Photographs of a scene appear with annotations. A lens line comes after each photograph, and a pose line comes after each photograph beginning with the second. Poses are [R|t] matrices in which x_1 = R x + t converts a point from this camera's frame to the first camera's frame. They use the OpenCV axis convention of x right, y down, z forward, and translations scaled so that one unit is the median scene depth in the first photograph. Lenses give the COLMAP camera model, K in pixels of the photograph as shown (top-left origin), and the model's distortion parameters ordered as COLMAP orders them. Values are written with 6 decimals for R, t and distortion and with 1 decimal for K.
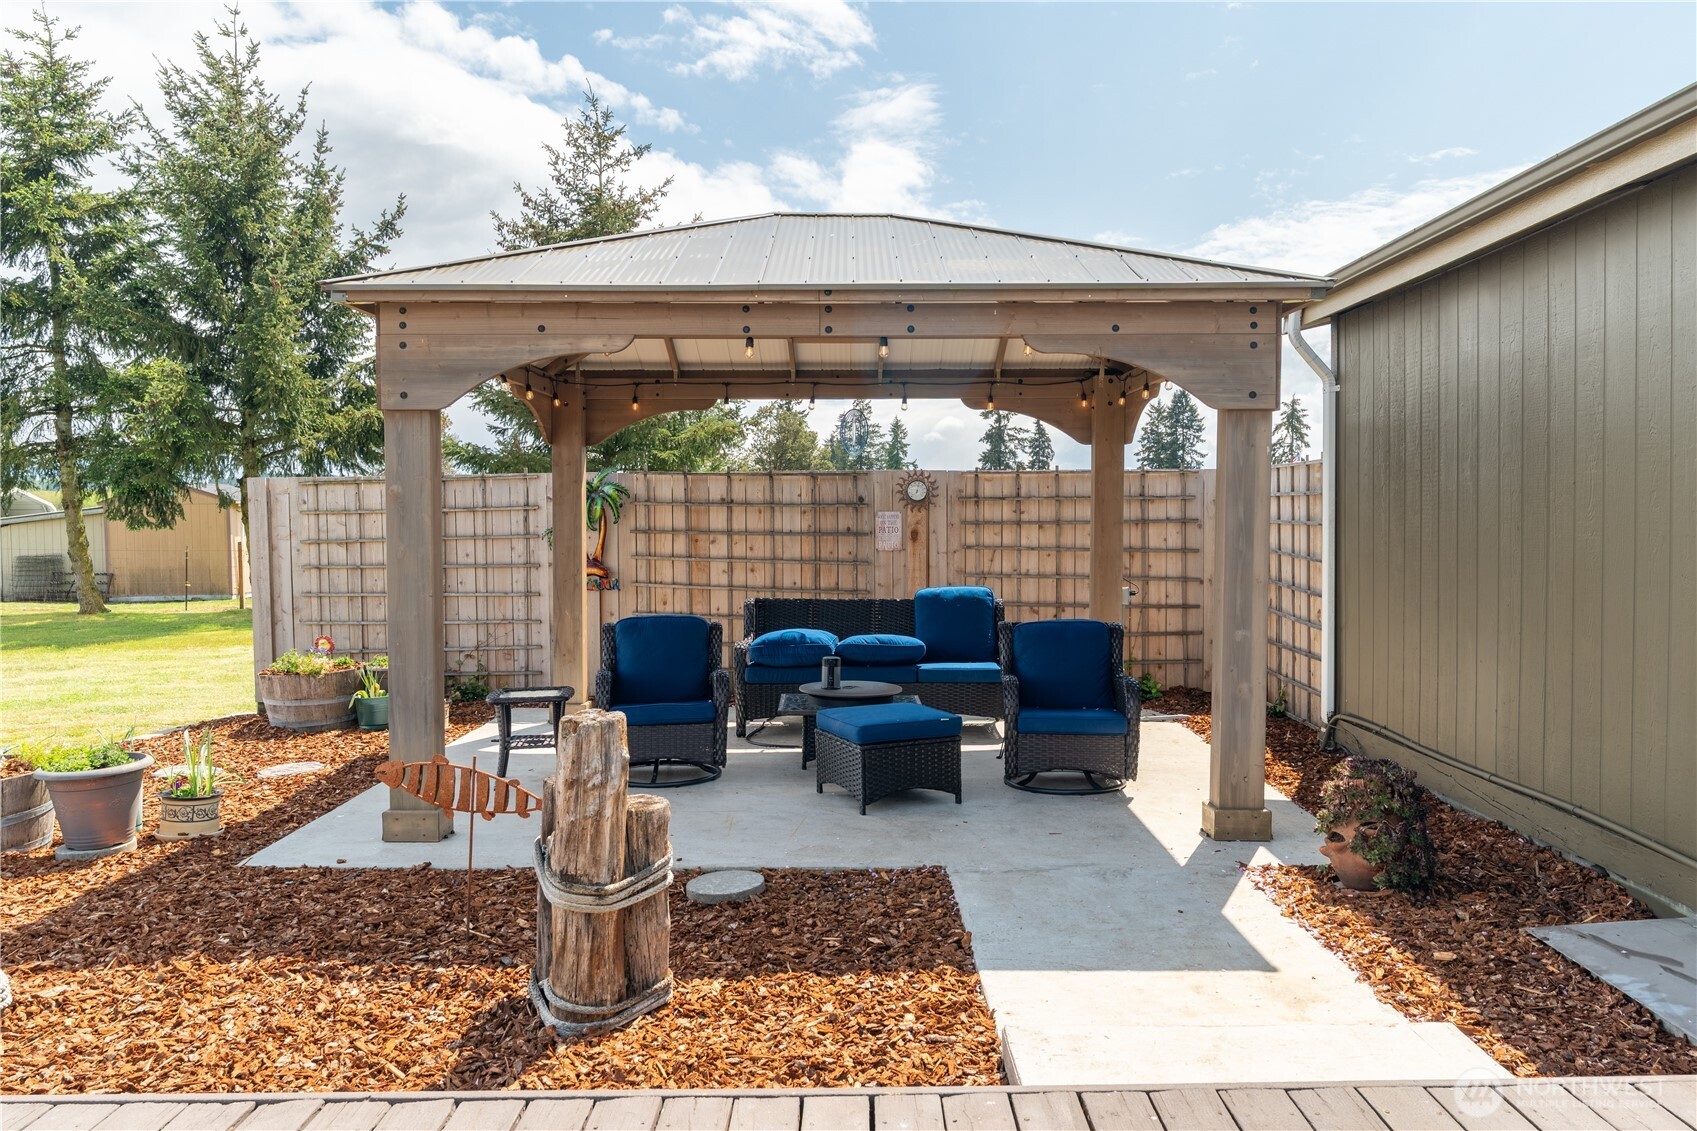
lens RADIAL K [[1297.8, 0, 849.4], [0, 1297.8, 564.1], [0, 0, 1]] dist [-0.004459, -0.000700]
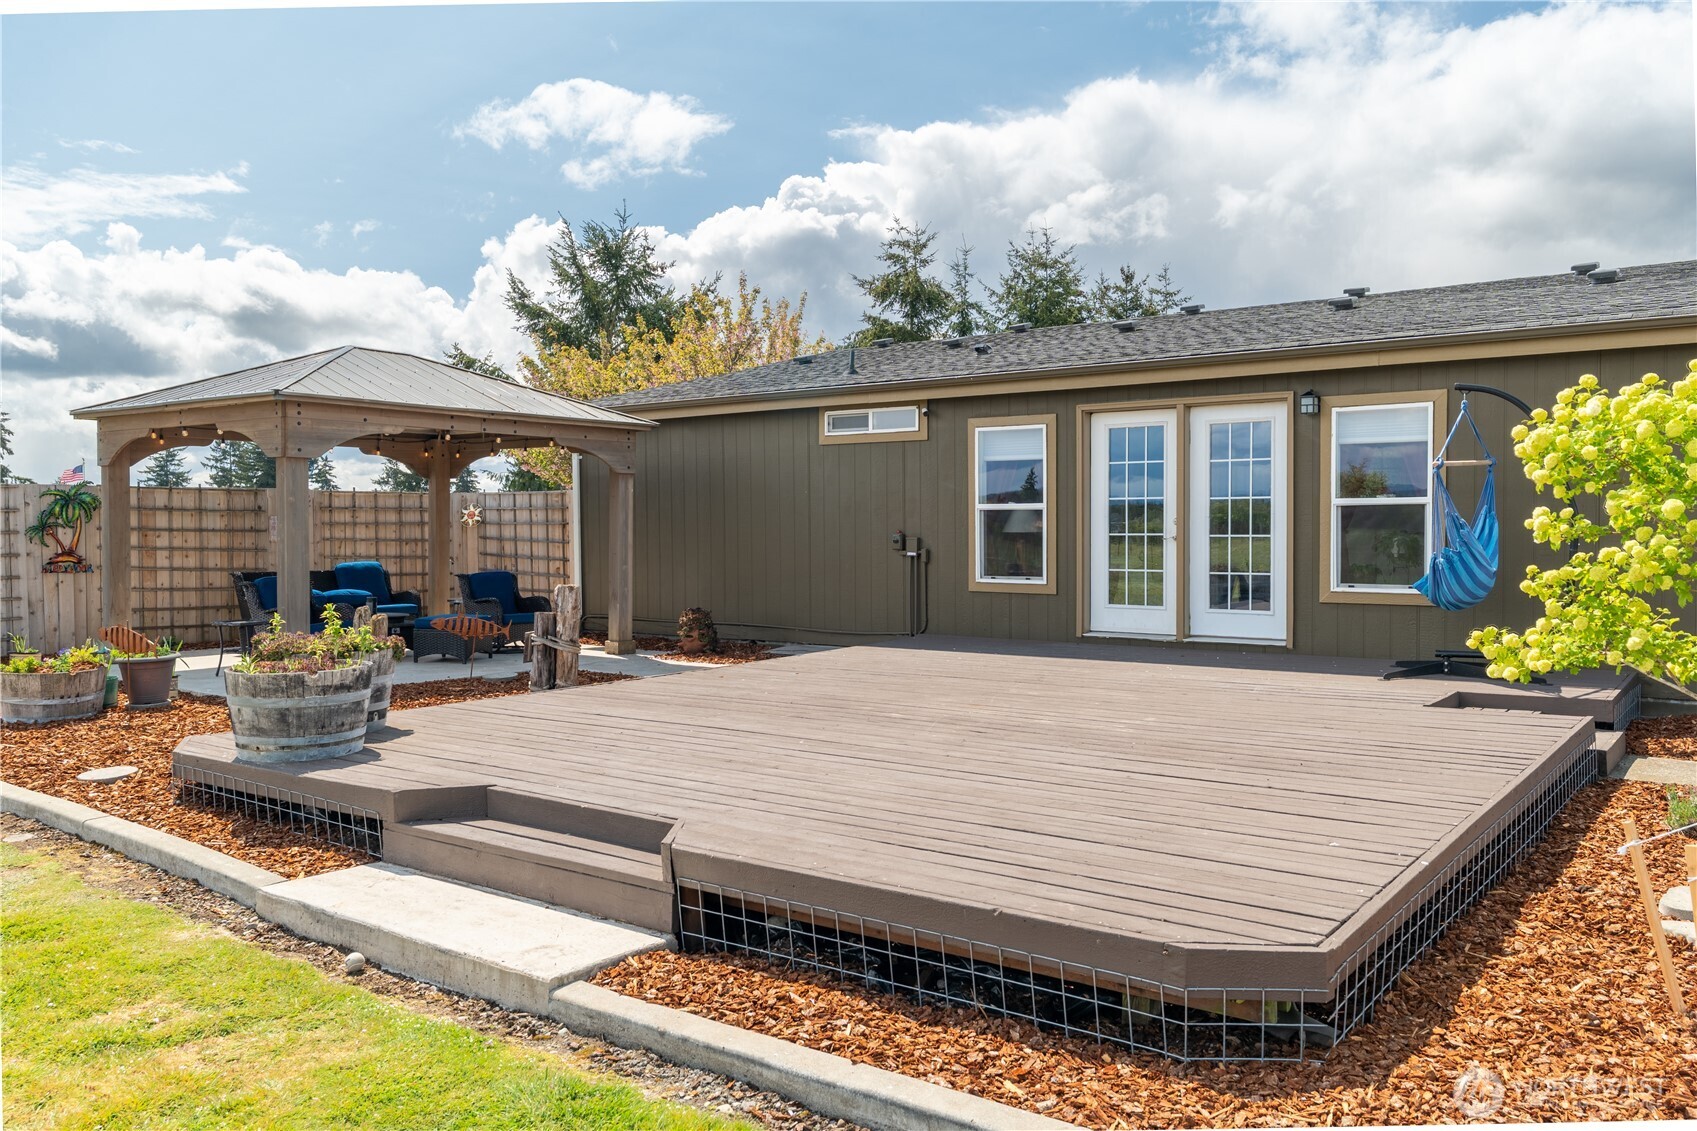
lens RADIAL K [[1297.8, 0, 848.2], [0, 1297.8, 562.0], [0, 0, 1]] dist [-0.004459, -0.000700]
pose [[0.589547, -0.018771, 0.807516, -0.797561], [0.028987, 0.999578, 0.002072, 0.029022], [-0.807214, 0.022186, 0.589842, -0.426241]]
